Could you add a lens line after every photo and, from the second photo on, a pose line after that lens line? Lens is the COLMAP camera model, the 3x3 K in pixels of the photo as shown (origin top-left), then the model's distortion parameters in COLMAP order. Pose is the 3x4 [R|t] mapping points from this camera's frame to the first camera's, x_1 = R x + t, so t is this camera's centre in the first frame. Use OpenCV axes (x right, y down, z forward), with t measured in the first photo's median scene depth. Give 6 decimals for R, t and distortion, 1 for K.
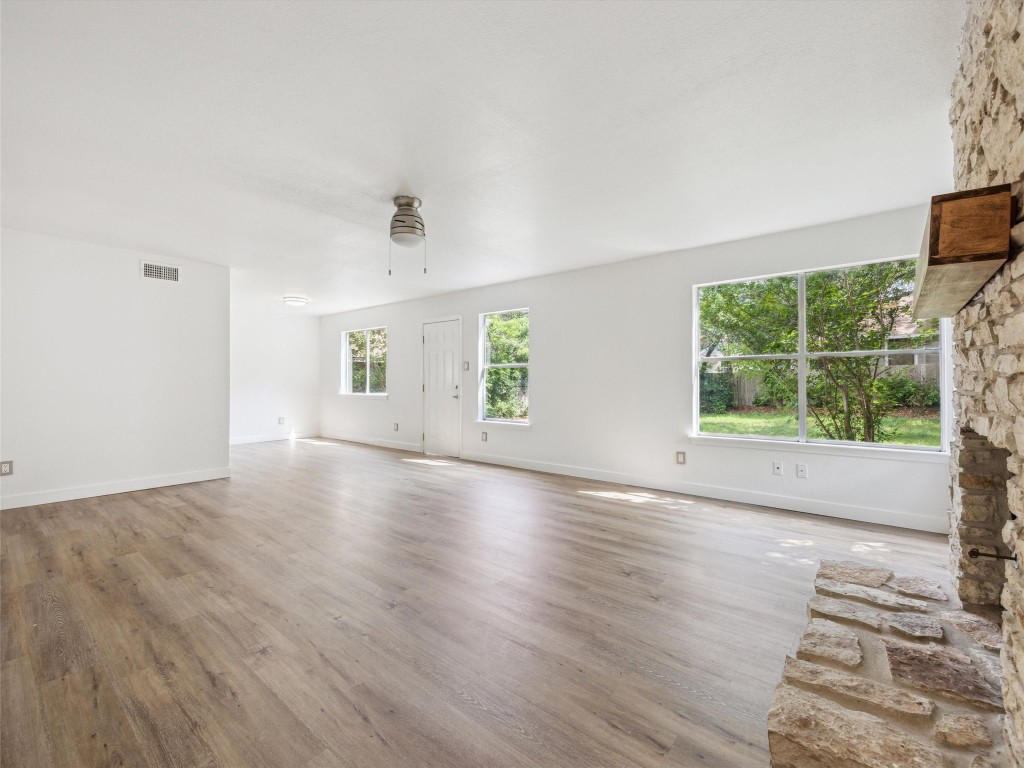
lens RADIAL K [[446.5, 0, 518.7], [0, 446.5, 377.7], [0, 0, 1]] dist [-0.004056, 0.000346]
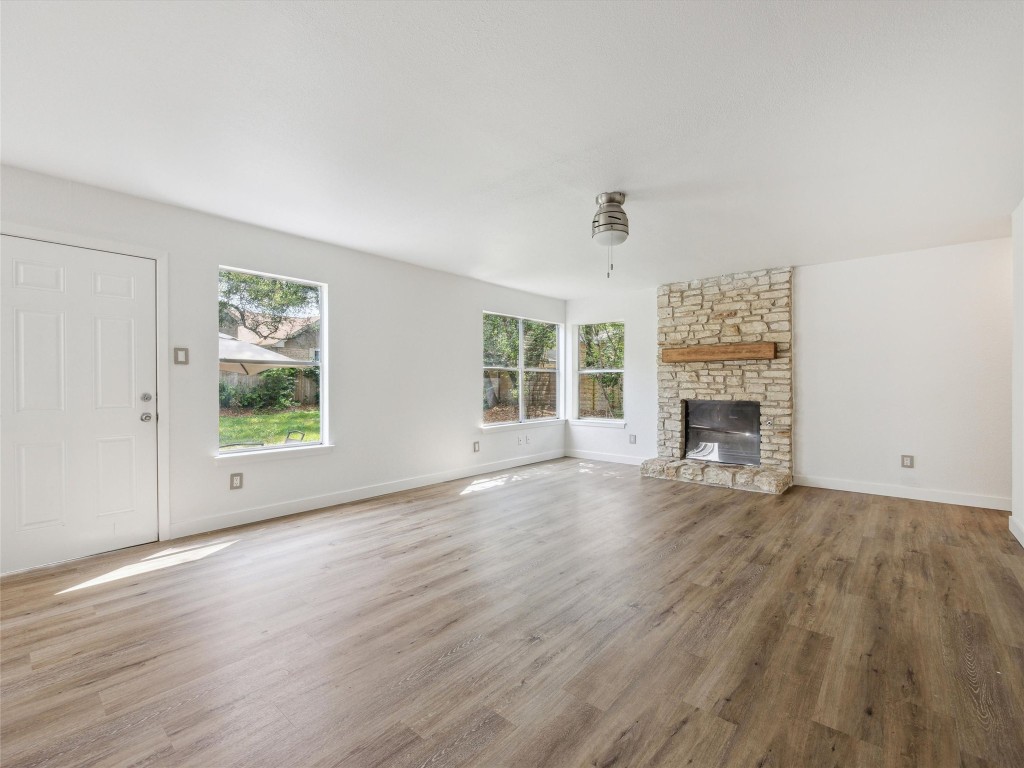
lens RADIAL K [[446.5, 0, 512.0], [0, 446.5, 389.0], [0, 0, 1]] dist [-0.004056, 0.000346]
pose [[0.037806, -0.009279, 0.999242, -1.619938], [-0.007848, 0.999923, 0.009582, 0.009390], [-0.999254, -0.008205, 0.037730, 1.565755]]
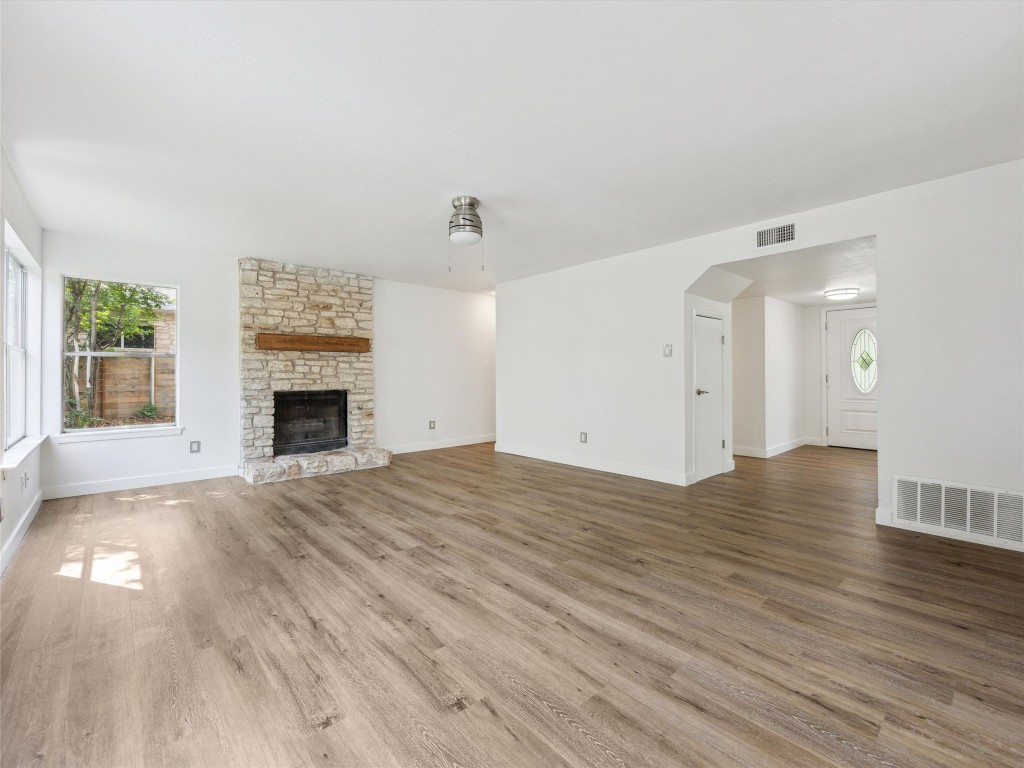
lens RADIAL K [[446.5, 0, 511.5], [0, 446.5, 374.4], [0, 0, 1]] dist [-0.004056, 0.000346]
pose [[-0.986233, 0.004731, 0.165293, -0.697923], [0.003285, 0.999954, -0.009021, 0.023123], [-0.165328, -0.008354, -0.986203, 2.668875]]
